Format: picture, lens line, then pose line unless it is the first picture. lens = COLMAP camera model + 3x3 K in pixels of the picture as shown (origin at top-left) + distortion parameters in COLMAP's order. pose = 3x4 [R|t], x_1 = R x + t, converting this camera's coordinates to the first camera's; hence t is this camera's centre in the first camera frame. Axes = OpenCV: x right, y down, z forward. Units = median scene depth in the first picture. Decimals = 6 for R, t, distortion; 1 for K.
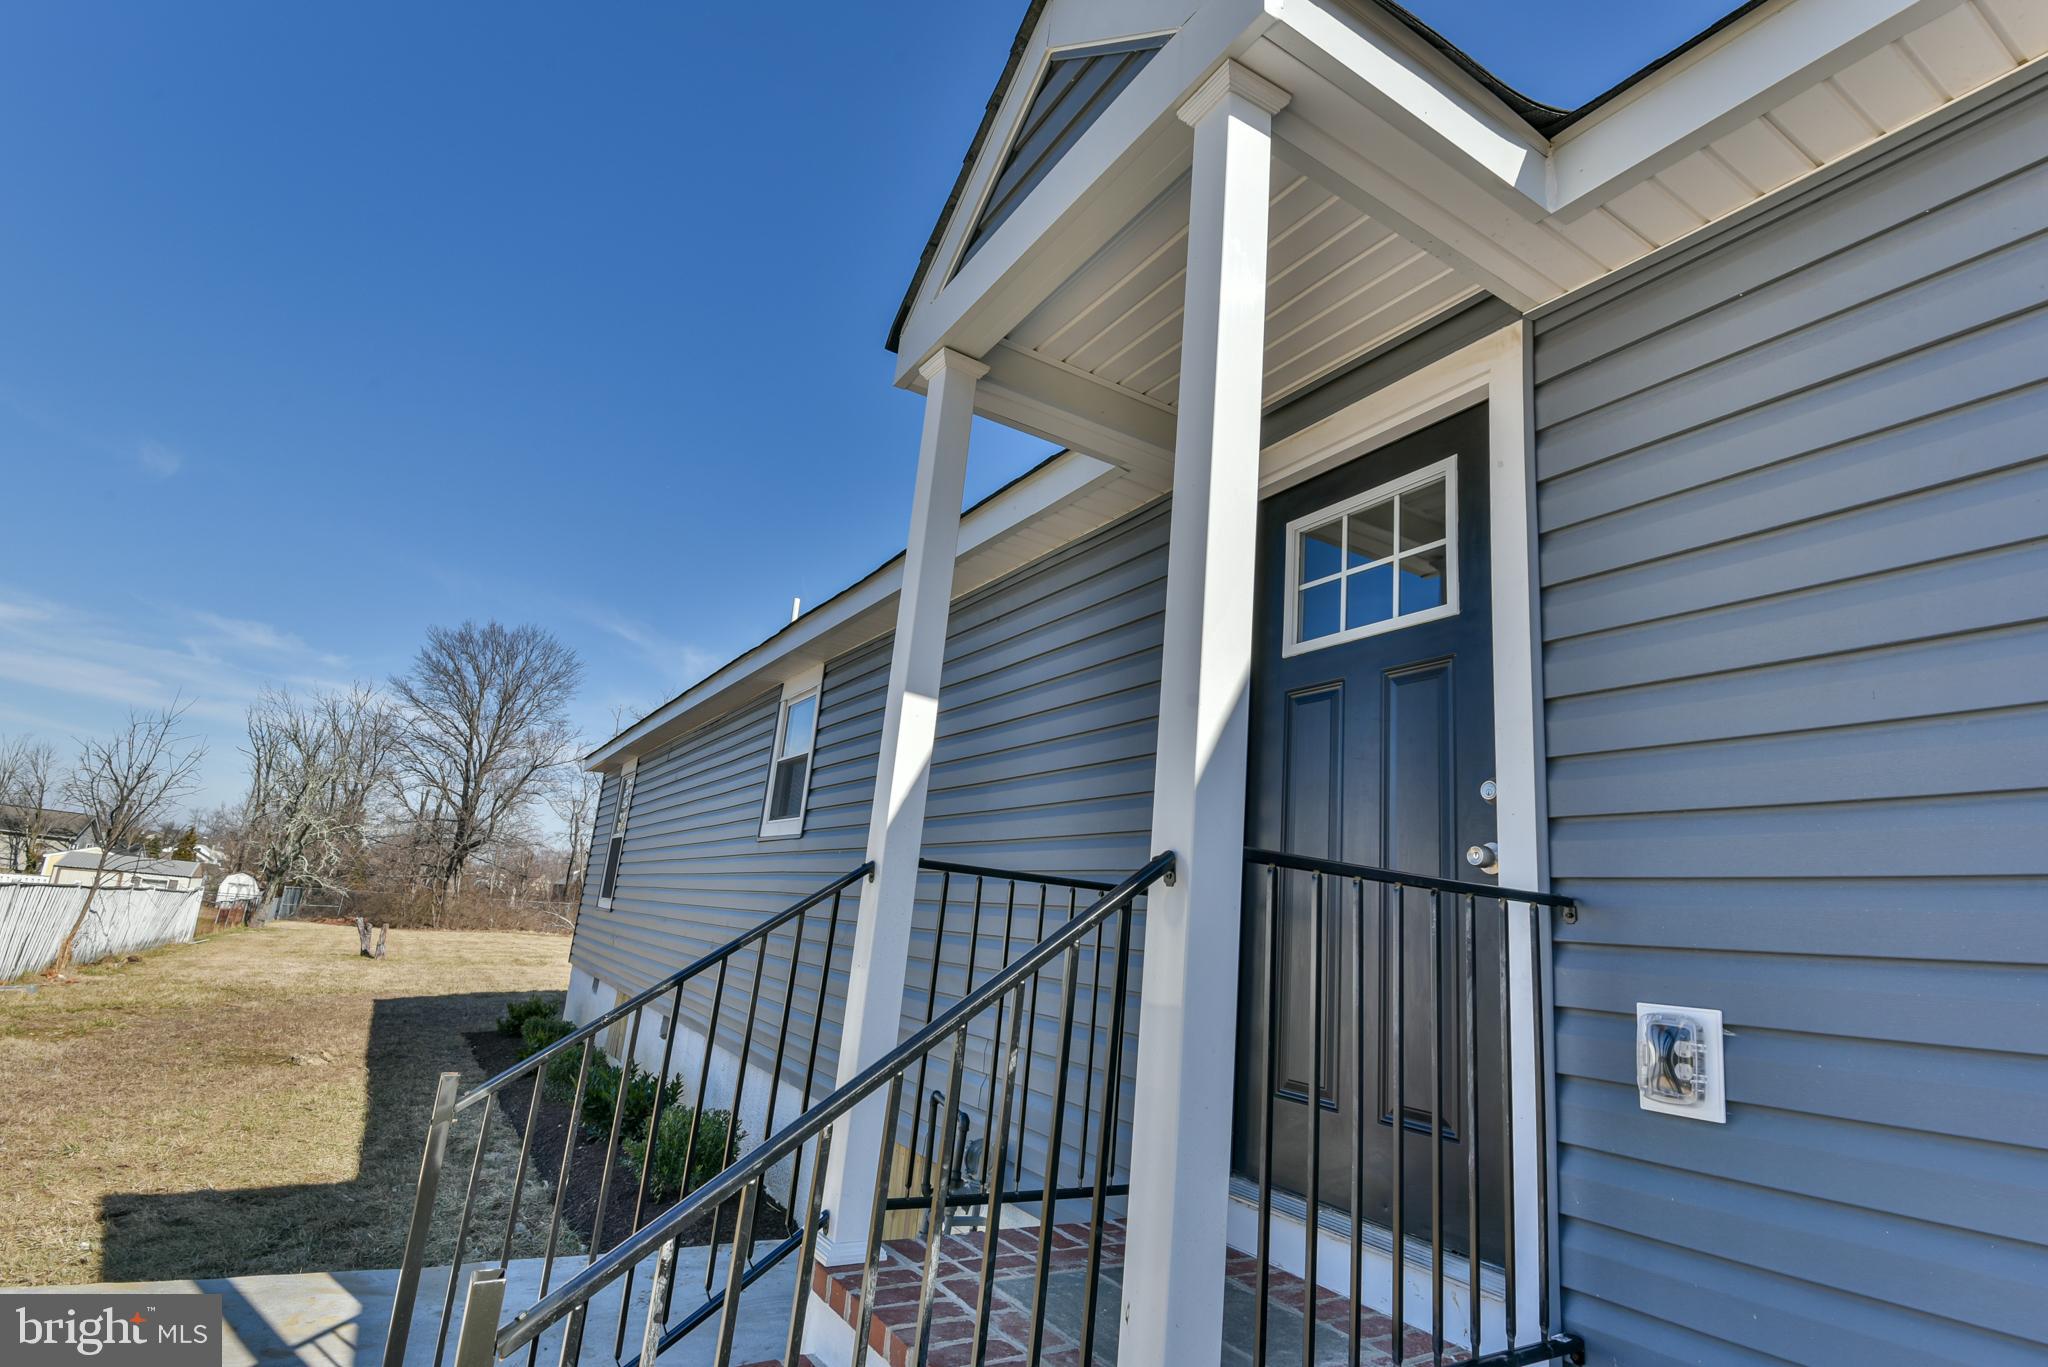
lens RADIAL K [[1017.3, 0, 1032.7], [0, 1017.3, 693.2], [0, 0, 1]] dist [-0.011237, -0.015944]
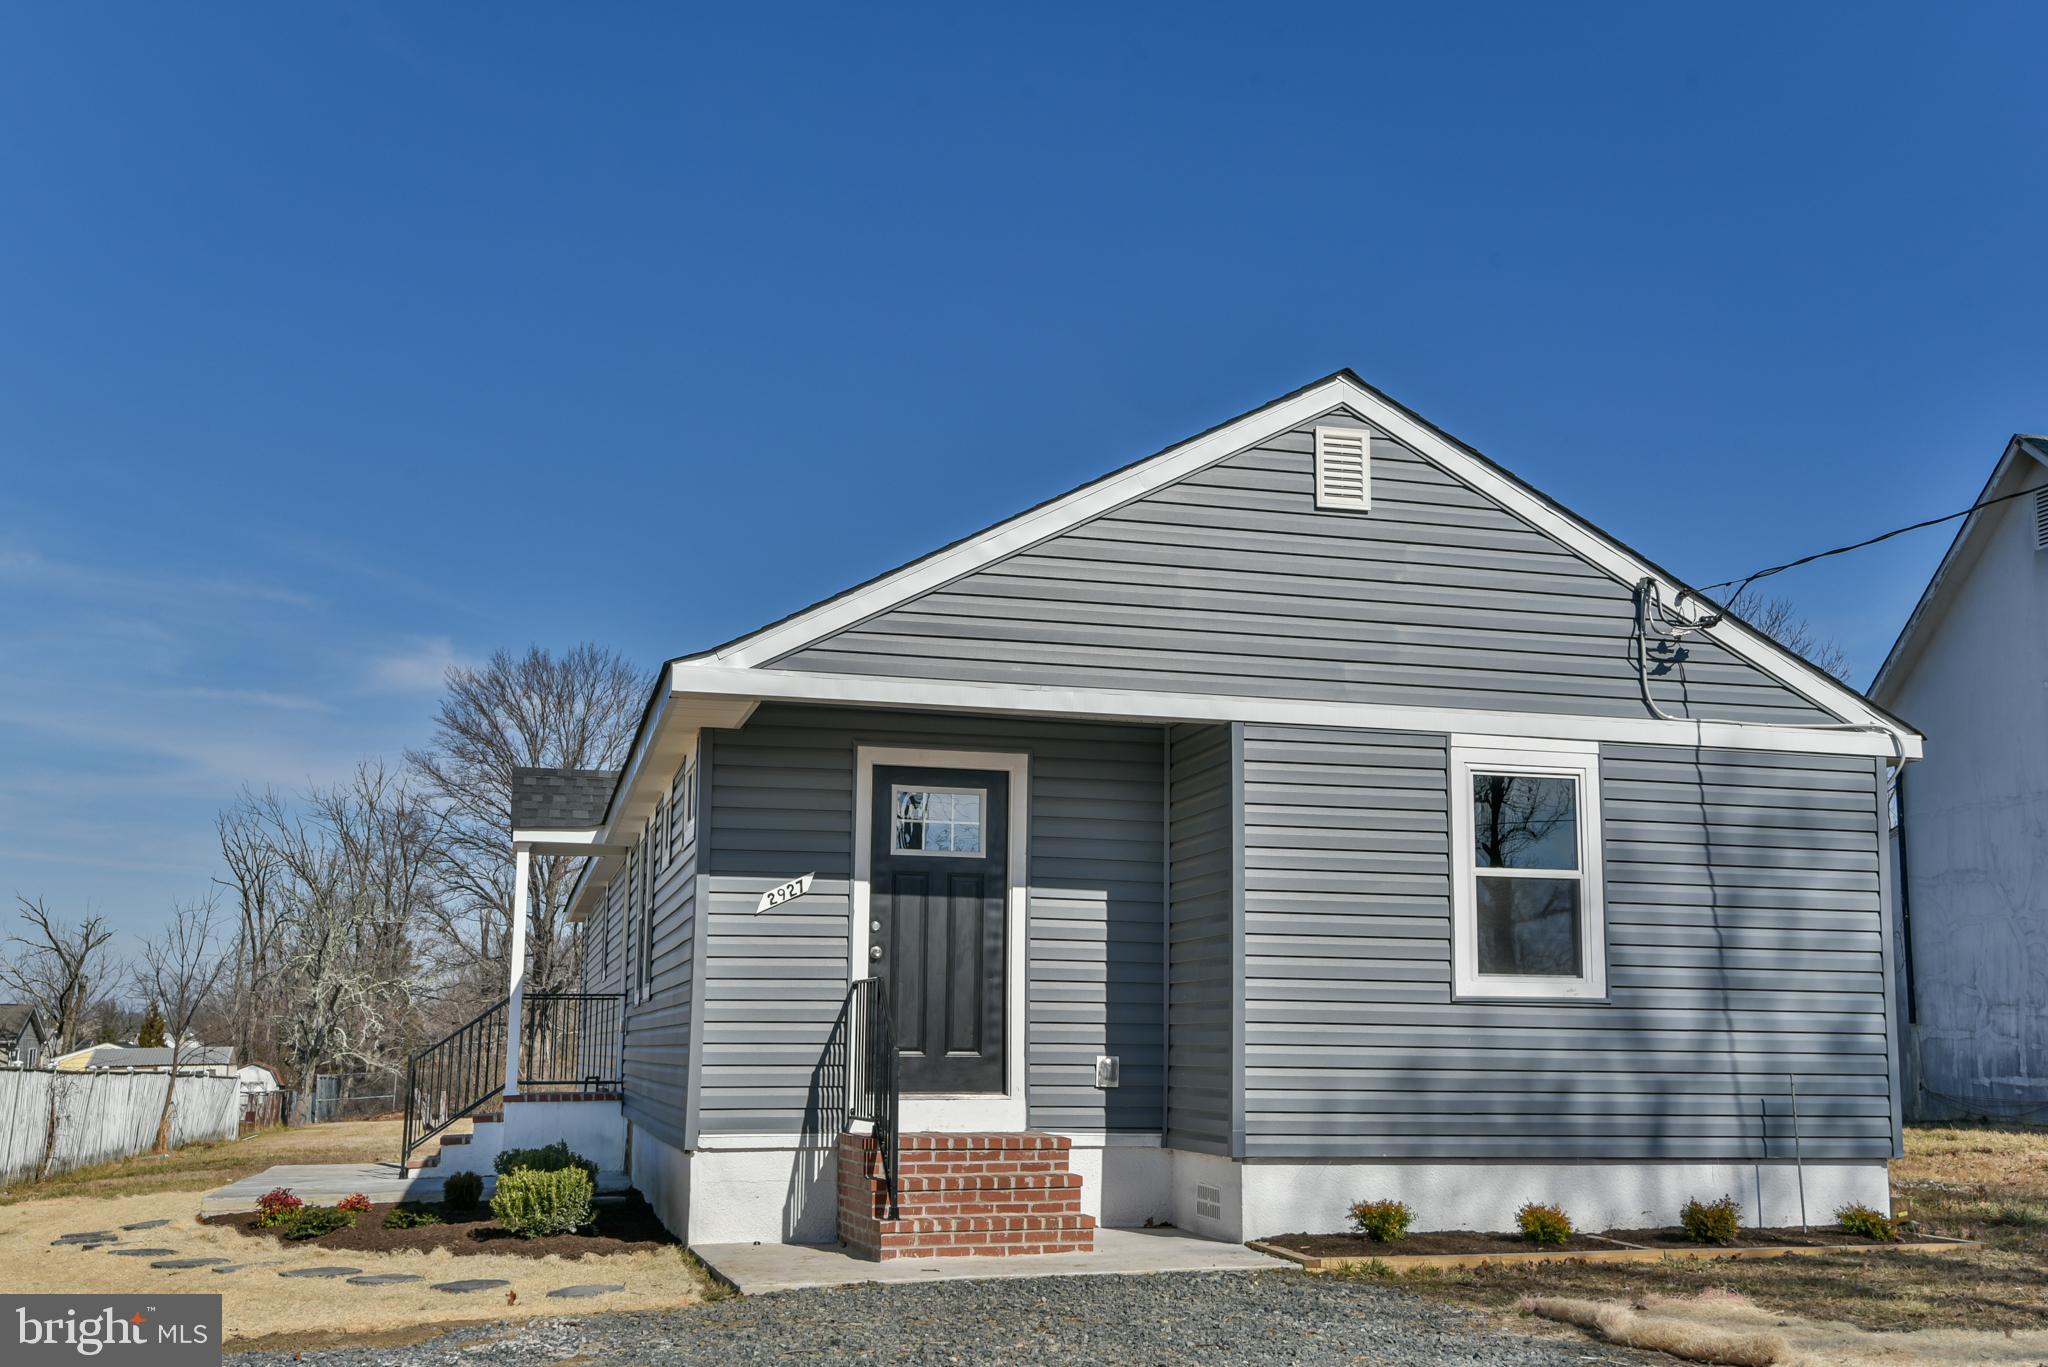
lens RADIAL K [[2138.1, 0, 1101.0], [0, 2138.1, 711.1], [0, 0, 1]] dist [0.038140, 0.000000]
pose [[0.957402, -0.130573, -0.257549, 0.472043], [0.146598, 0.988219, 0.043947, -0.105462], [0.248777, -0.079832, 0.965265, -0.694354]]
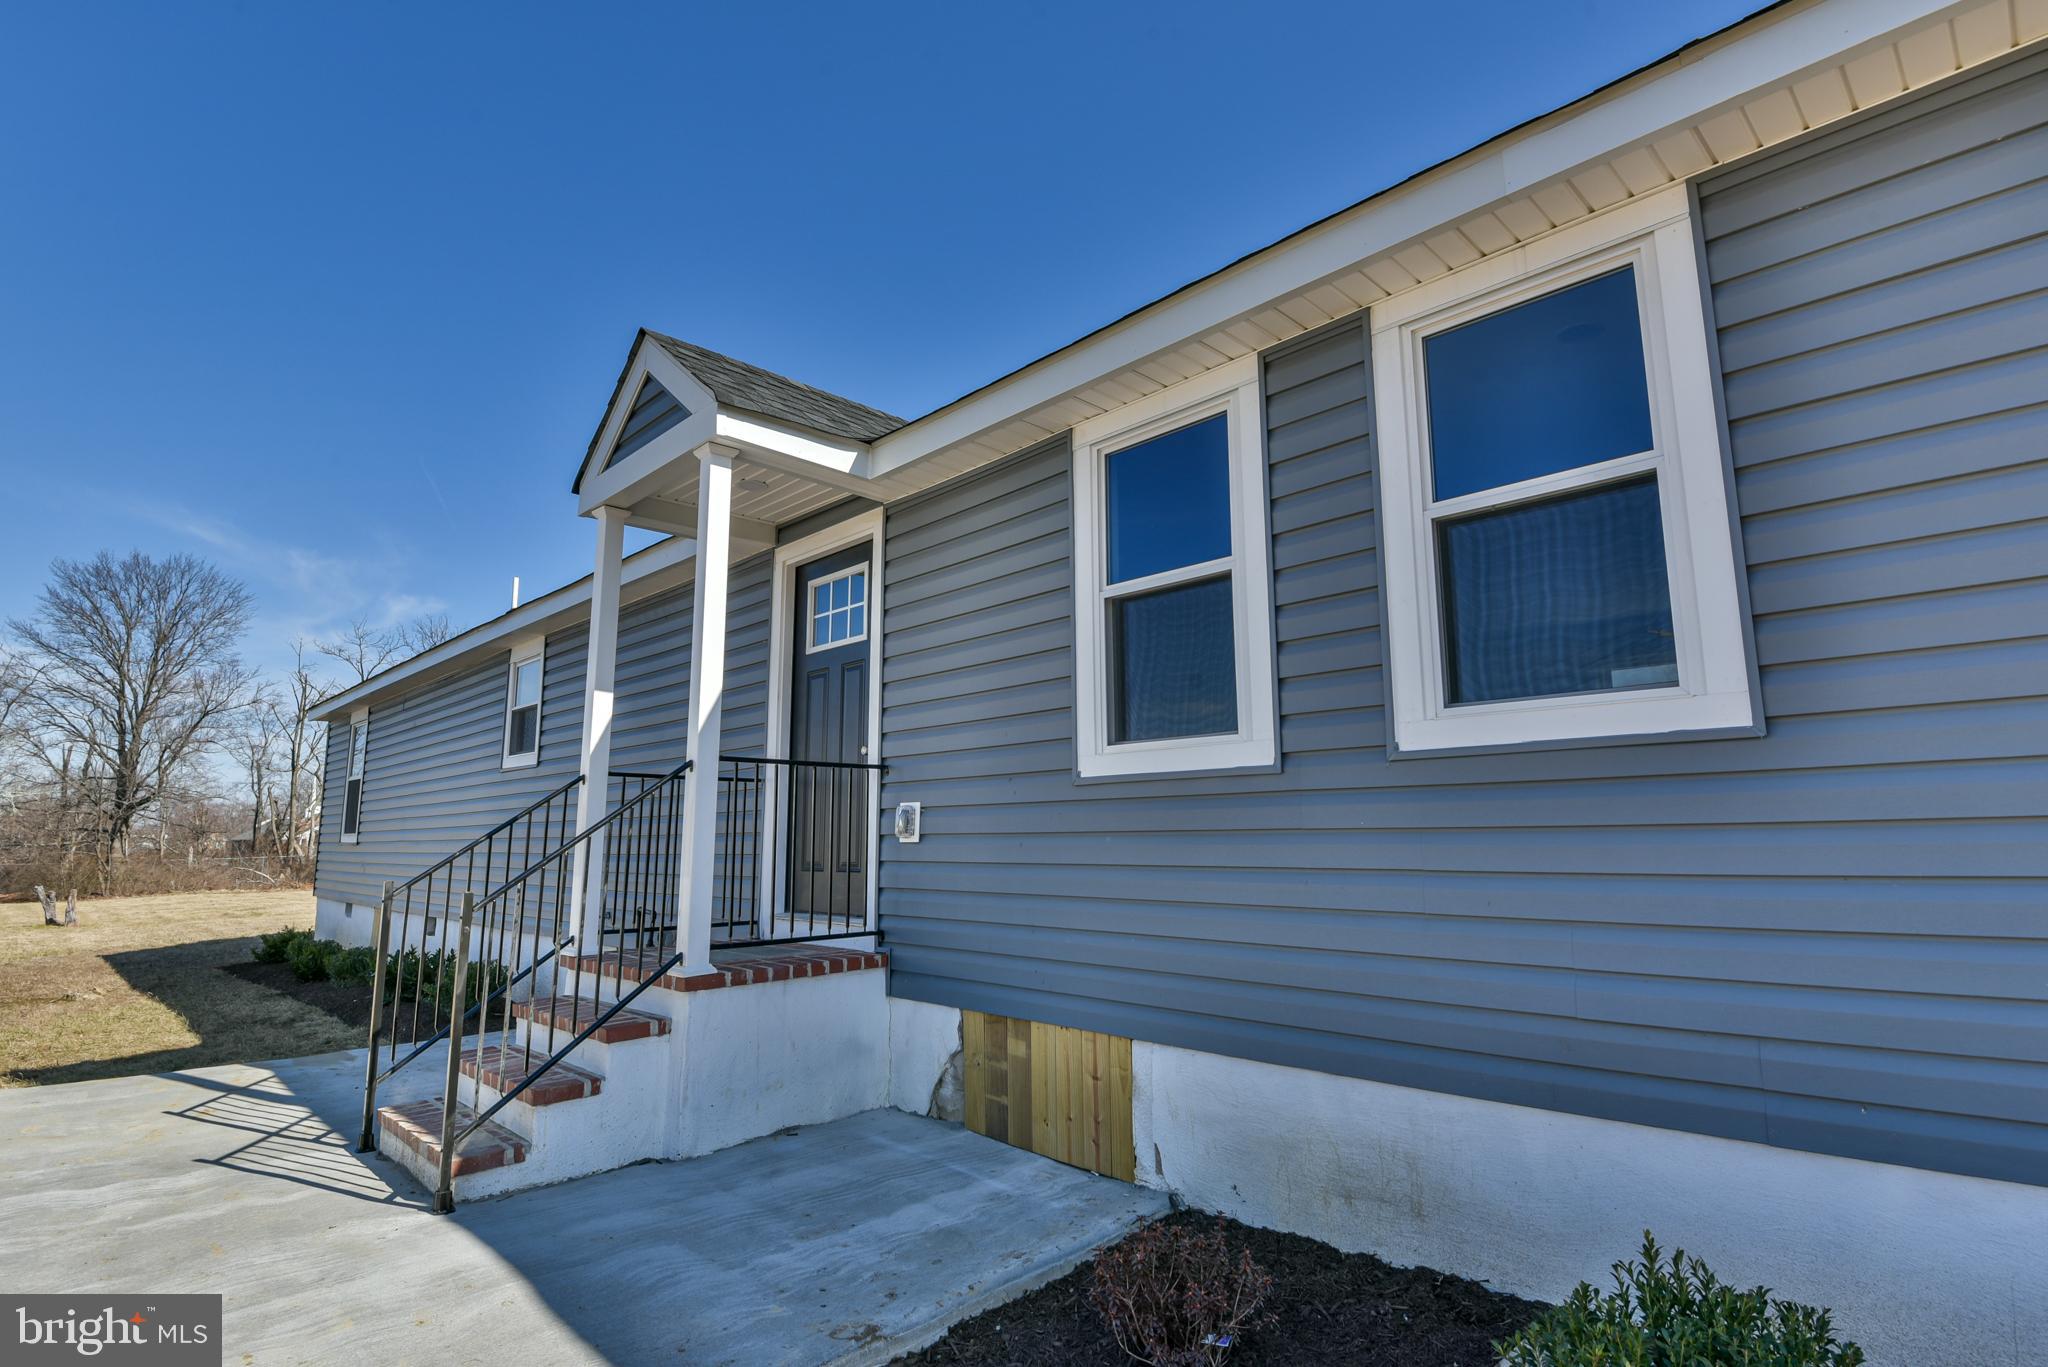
lens RADIAL K [[1017.3, 0, 1038.8], [0, 1017.3, 683.5], [0, 0, 1]] dist [-0.011237, -0.015944]
pose [[0.967266, -0.058084, 0.247026, 0.025856], [0.036656, 0.995224, 0.090477, -0.018433], [-0.251102, -0.078461, 0.964776, -0.130331]]
